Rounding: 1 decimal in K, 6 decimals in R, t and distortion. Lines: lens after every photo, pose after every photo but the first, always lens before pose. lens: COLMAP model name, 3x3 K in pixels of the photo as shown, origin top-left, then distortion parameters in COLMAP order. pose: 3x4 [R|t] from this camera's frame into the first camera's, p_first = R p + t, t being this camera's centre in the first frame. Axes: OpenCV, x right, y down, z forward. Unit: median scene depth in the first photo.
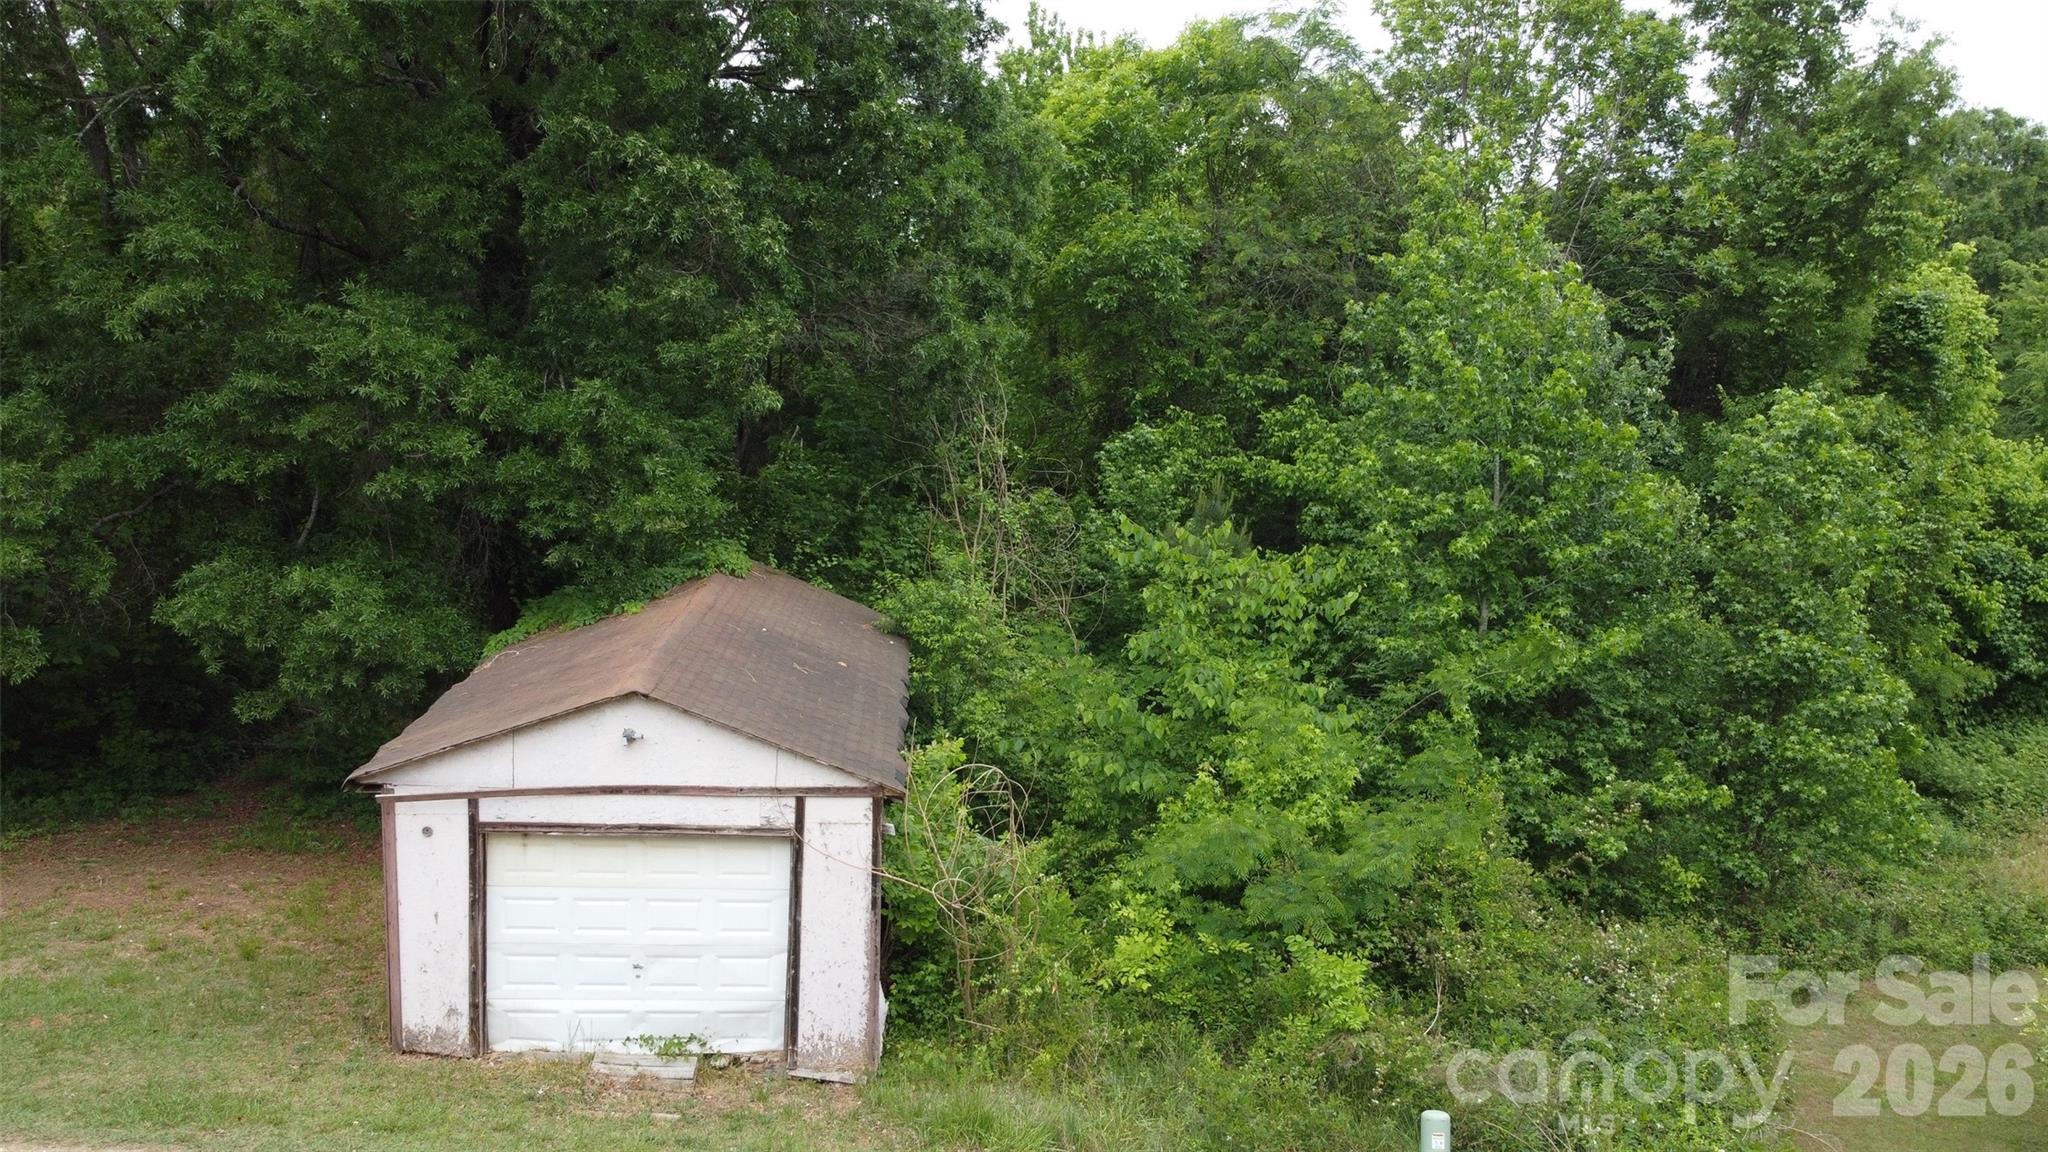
lens RADIAL K [[1561.6, 0, 1032.4], [0, 1561.6, 580.0], [0, 0, 1]] dist [-0.007957, 0.001467]
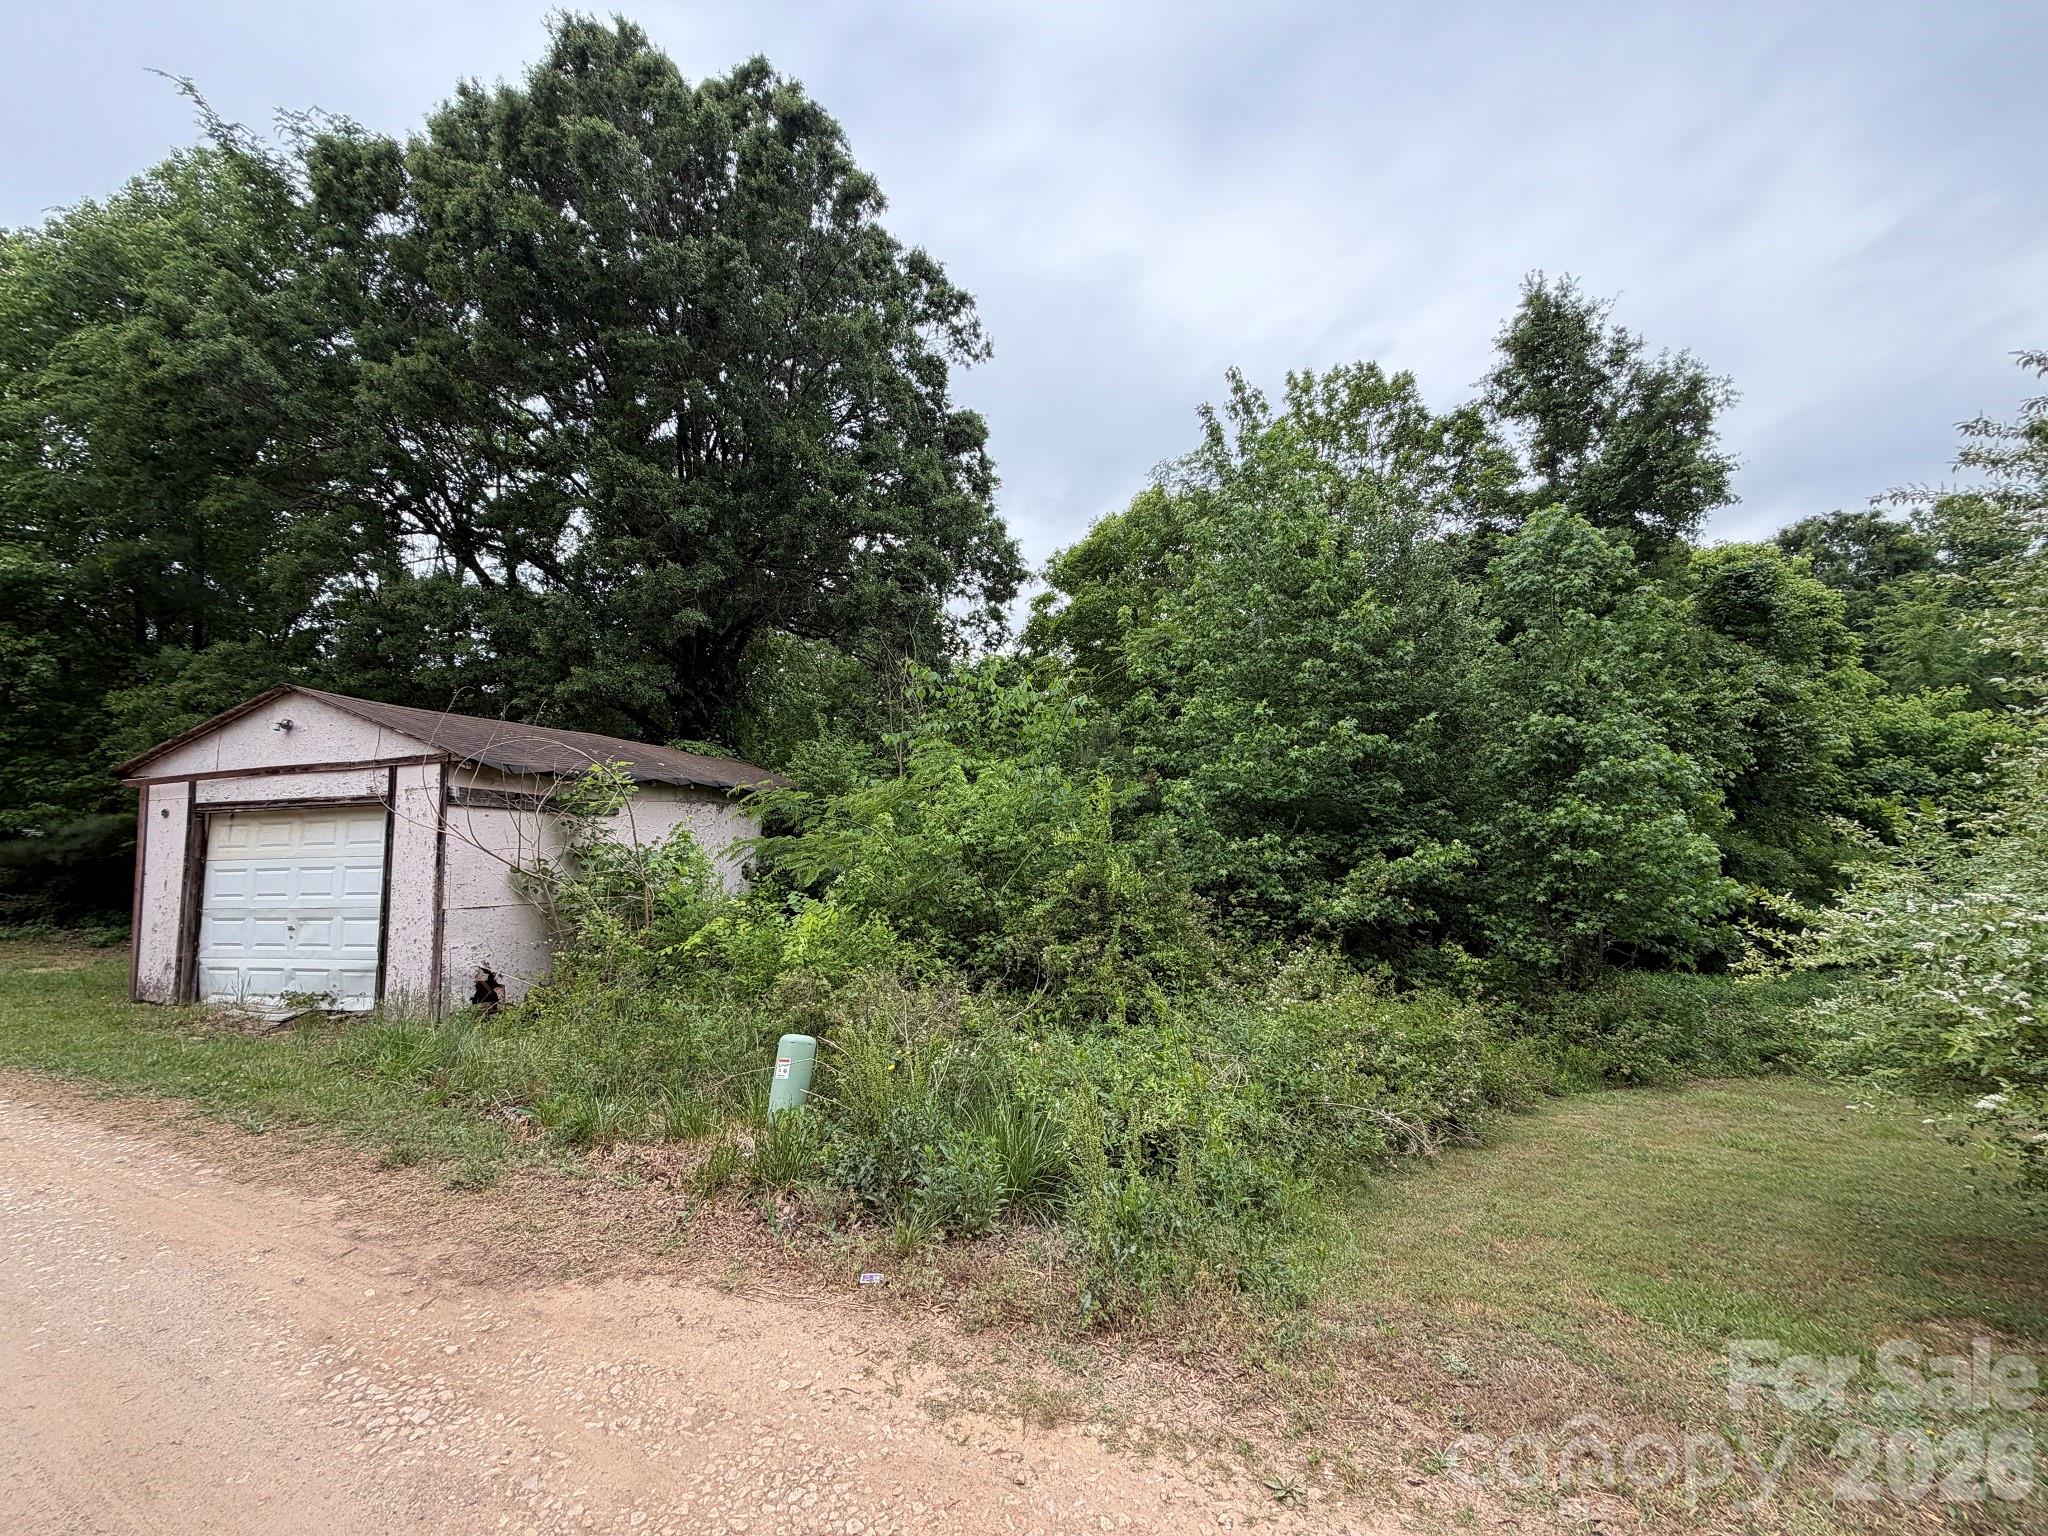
lens RADIAL K [[813.9, 0, 1014.2], [0, 813.9, 766.6], [0, 0, 1]] dist [0.000572, -0.000490]
pose [[0.946536, -0.093209, -0.308838, 0.472097], [0.014419, 0.968616, -0.248143, 0.293182], [0.322275, 0.230424, 0.918174, 0.588710]]
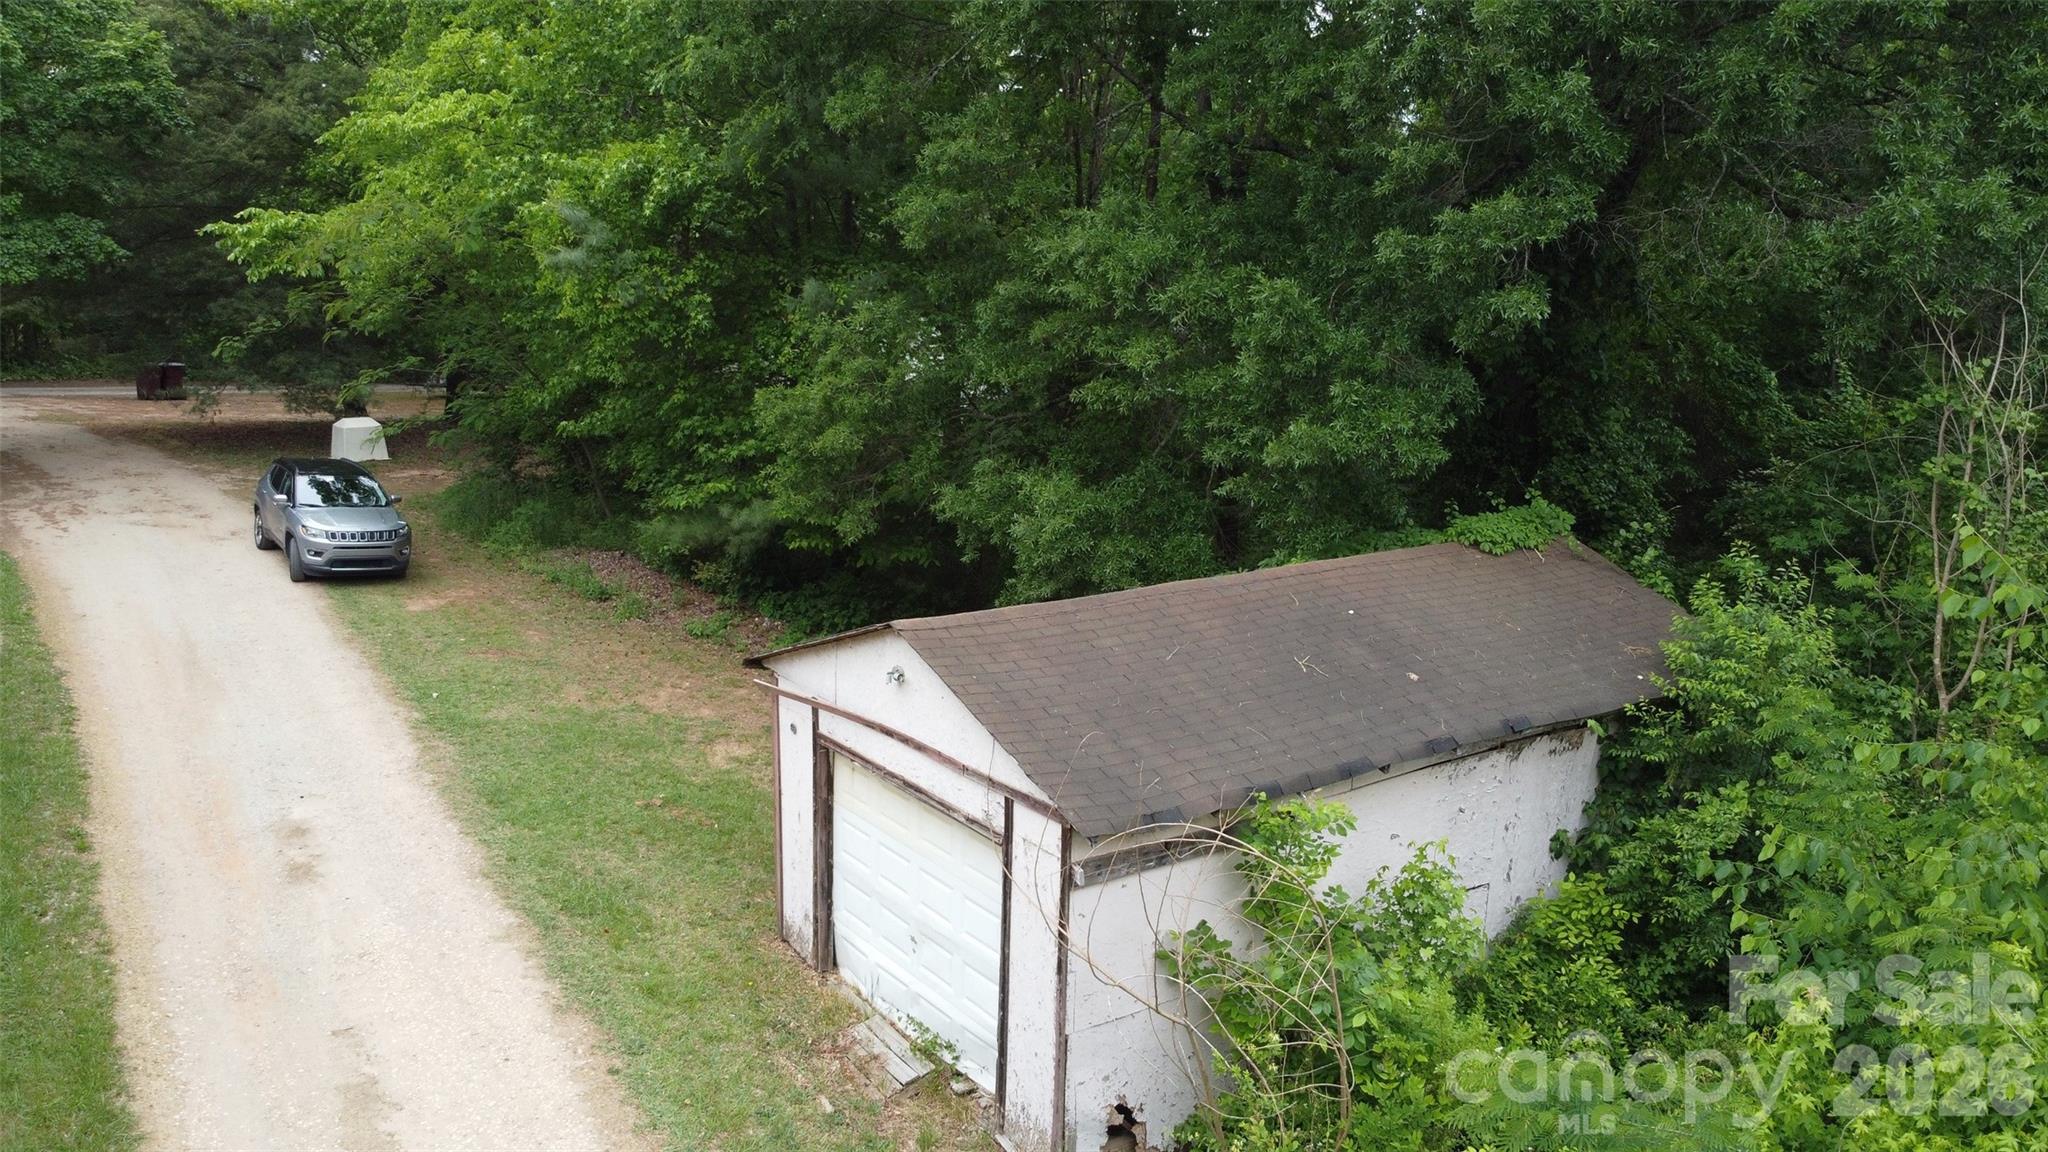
lens RADIAL K [[1561.6, 0, 1002.9], [0, 1561.6, 614.9], [0, 0, 1]] dist [-0.007957, 0.001467]
pose [[0.504613, 0.167094, -0.847021, 0.487733], [-0.129914, 0.984617, 0.116841, -0.040659], [0.853515, 0.051081, 0.518559, 0.586434]]
